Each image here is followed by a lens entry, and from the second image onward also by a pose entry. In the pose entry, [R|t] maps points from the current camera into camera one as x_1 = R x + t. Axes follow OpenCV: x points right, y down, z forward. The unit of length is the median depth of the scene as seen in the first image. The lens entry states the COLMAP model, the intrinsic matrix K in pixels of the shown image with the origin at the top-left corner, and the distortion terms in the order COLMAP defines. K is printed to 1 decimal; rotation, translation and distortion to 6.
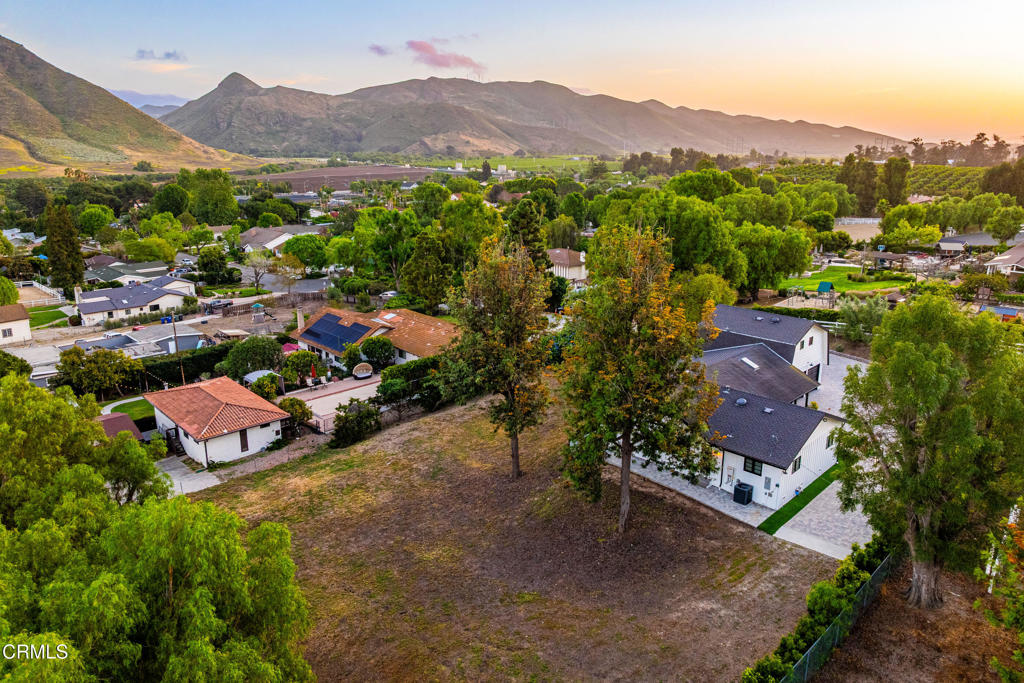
lens RADIAL K [[719.3, 0, 512.0], [0, 719.3, 341.5], [0, 0, 1]] dist [-0.032990, 0.001728]
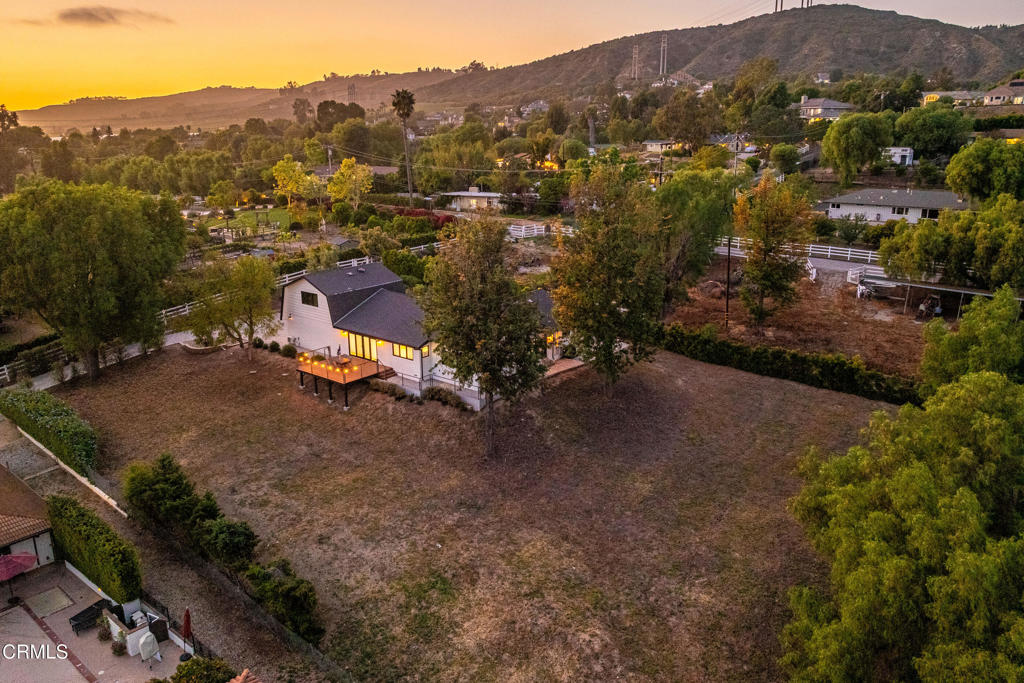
lens RADIAL K [[745.8, 0, 512.0], [0, 745.8, 341.5], [0, 0, 1]] dist [-0.027696, -0.001990]
pose [[-0.130331, -0.277017, 0.951985, -0.612488], [0.266191, 0.915145, 0.302740, -0.164529], [-0.955069, 0.292866, -0.045533, 0.661916]]
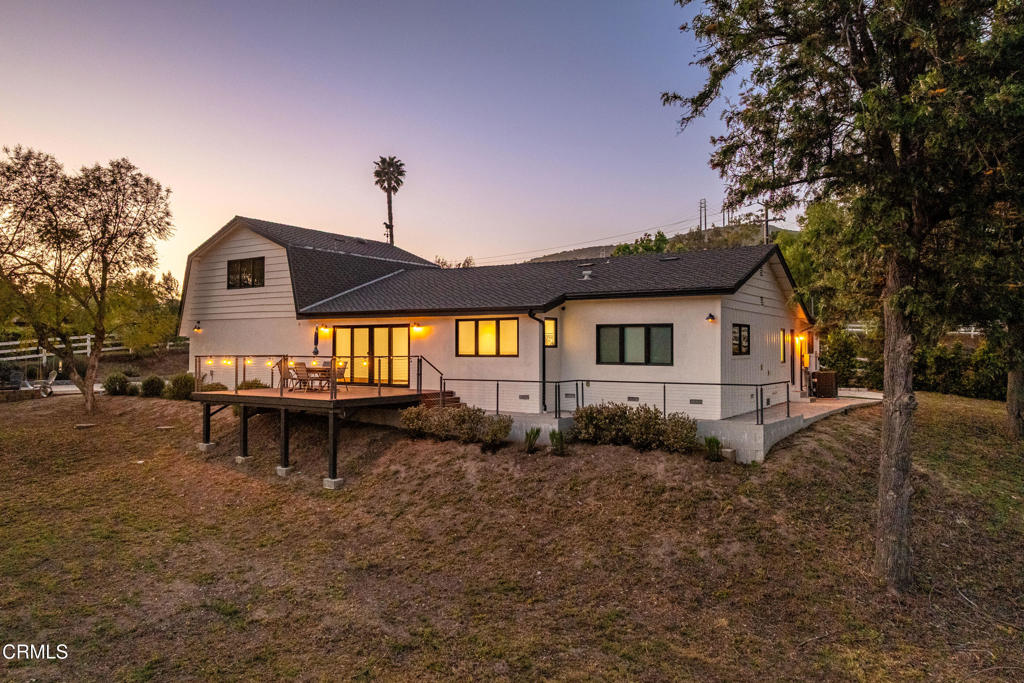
lens RADIAL K [[719.3, 0, 512.0], [0, 719.3, 341.5], [0, 0, 1]] dist [-0.032990, 0.001728]
pose [[-0.218963, 0.010289, 0.975679, -0.145445], [0.257258, 0.965172, 0.047556, 0.038254], [-0.941209, 0.261414, -0.213984, 0.789237]]
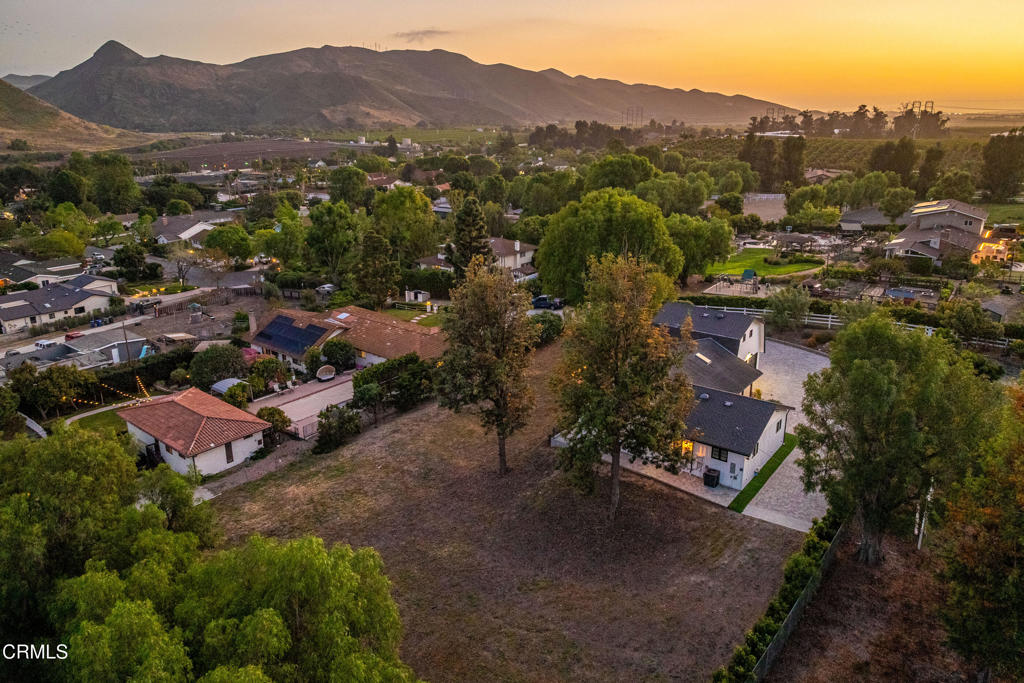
lens RADIAL K [[719.3, 0, 512.0], [0, 719.3, 341.5], [0, 0, 1]] dist [-0.032990, 0.001728]
pose [[0.991202, -0.045087, 0.124440, -0.074016], [0.040165, 0.998319, 0.041780, -0.038809], [-0.126115, -0.036414, 0.991347, -0.055535]]
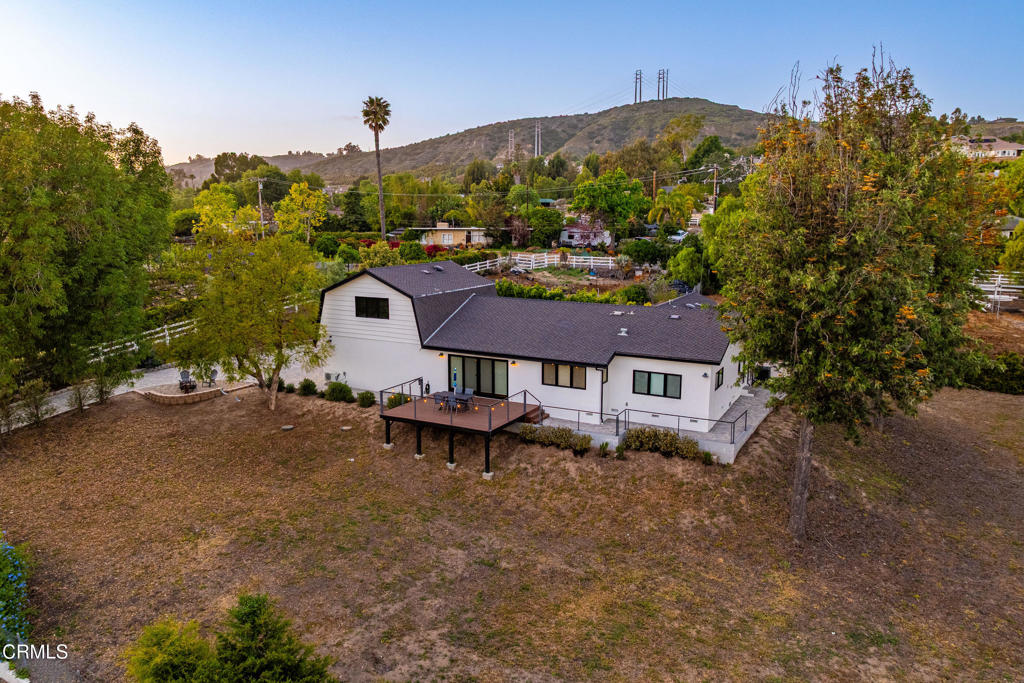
lens RADIAL K [[721.3, 0, 510.7], [0, 721.3, 338.8], [0, 0, 1]] dist [-0.016062, -0.001334]
pose [[-0.313201, -0.161752, 0.935810, -0.279630], [0.249440, 0.936780, 0.245404, -0.094659], [-0.916343, 0.310289, -0.253053, 0.876821]]
